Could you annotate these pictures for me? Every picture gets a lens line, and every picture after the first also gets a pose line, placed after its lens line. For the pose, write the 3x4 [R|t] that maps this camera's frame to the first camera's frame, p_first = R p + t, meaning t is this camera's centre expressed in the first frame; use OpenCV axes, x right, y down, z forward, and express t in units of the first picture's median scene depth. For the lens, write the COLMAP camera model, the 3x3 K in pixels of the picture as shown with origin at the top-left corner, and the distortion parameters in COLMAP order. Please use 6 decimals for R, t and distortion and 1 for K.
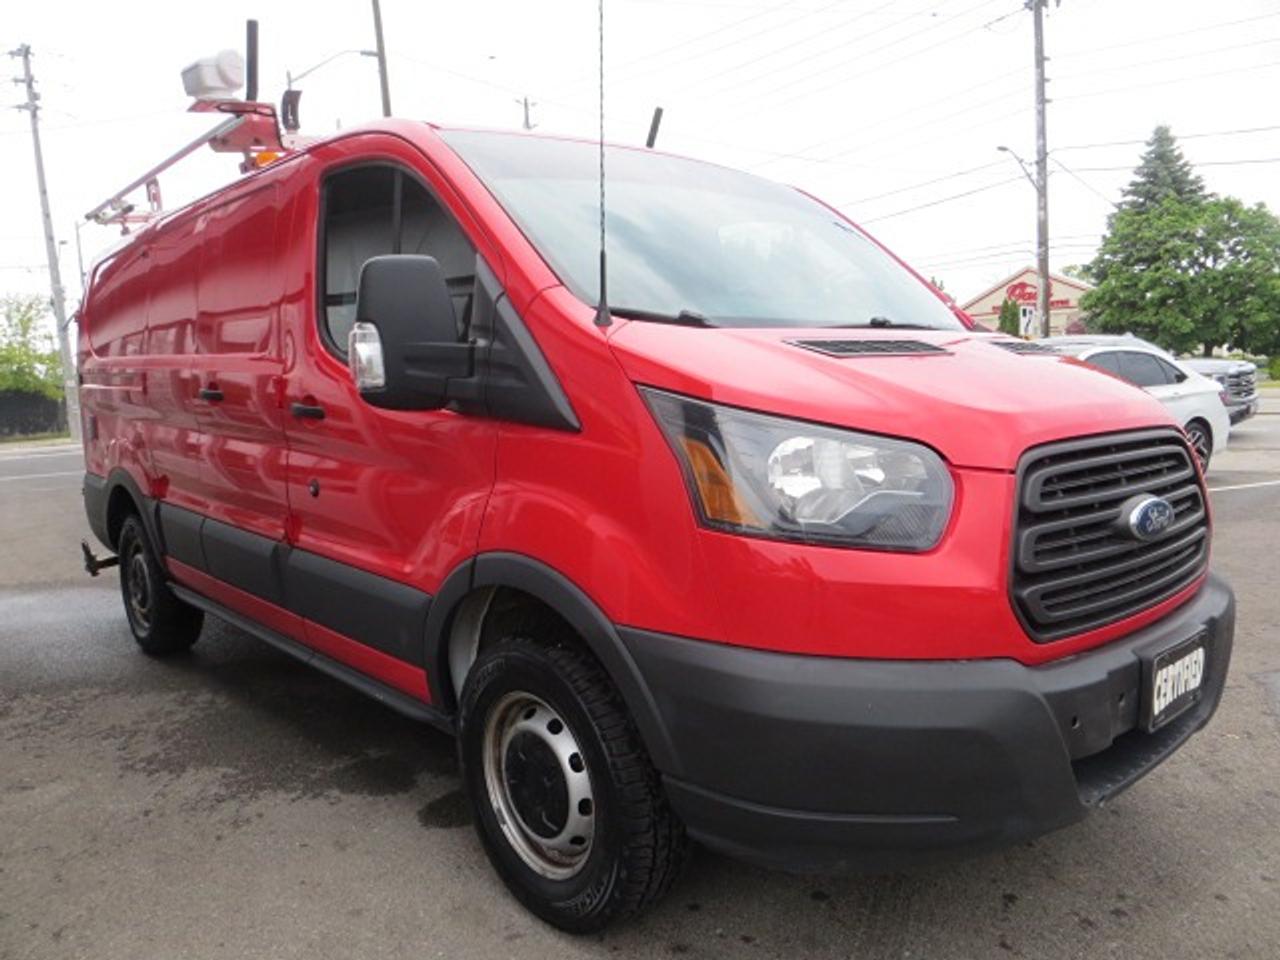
lens RADIAL K [[949.2, 0, 632.3], [0, 949.2, 485.8], [0, 0, 1]] dist [-0.013425, 0.001066]
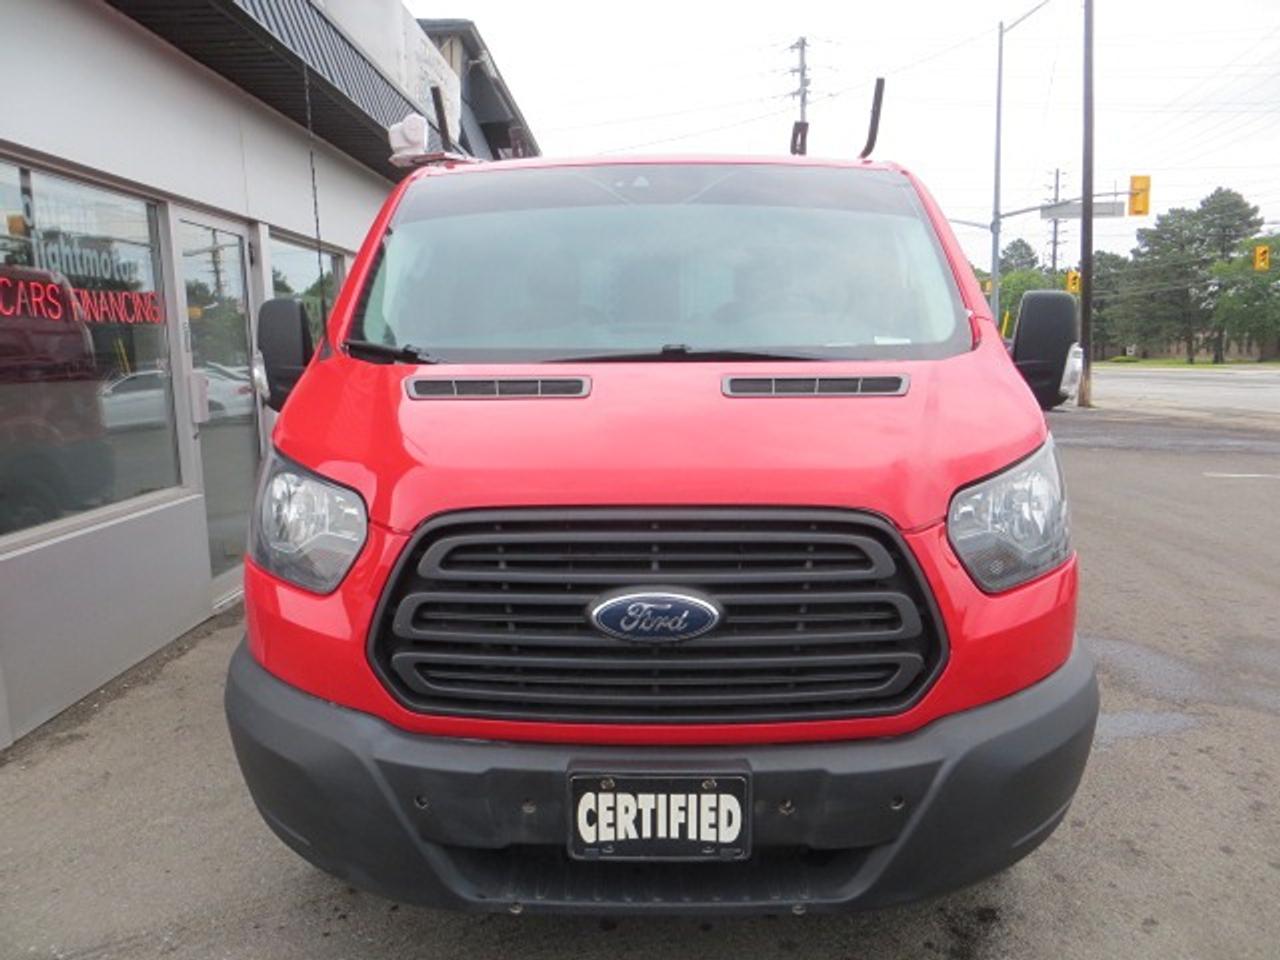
lens RADIAL K [[949.2, 0, 632.3], [0, 949.2, 485.8], [0, 0, 1]] dist [-0.013425, 0.001066]
pose [[0.741513, 0.121554, -0.659835, 1.114758], [-0.091234, 0.992585, 0.080325, -0.149082], [0.664706, 0.000637, 0.747105, 0.392408]]
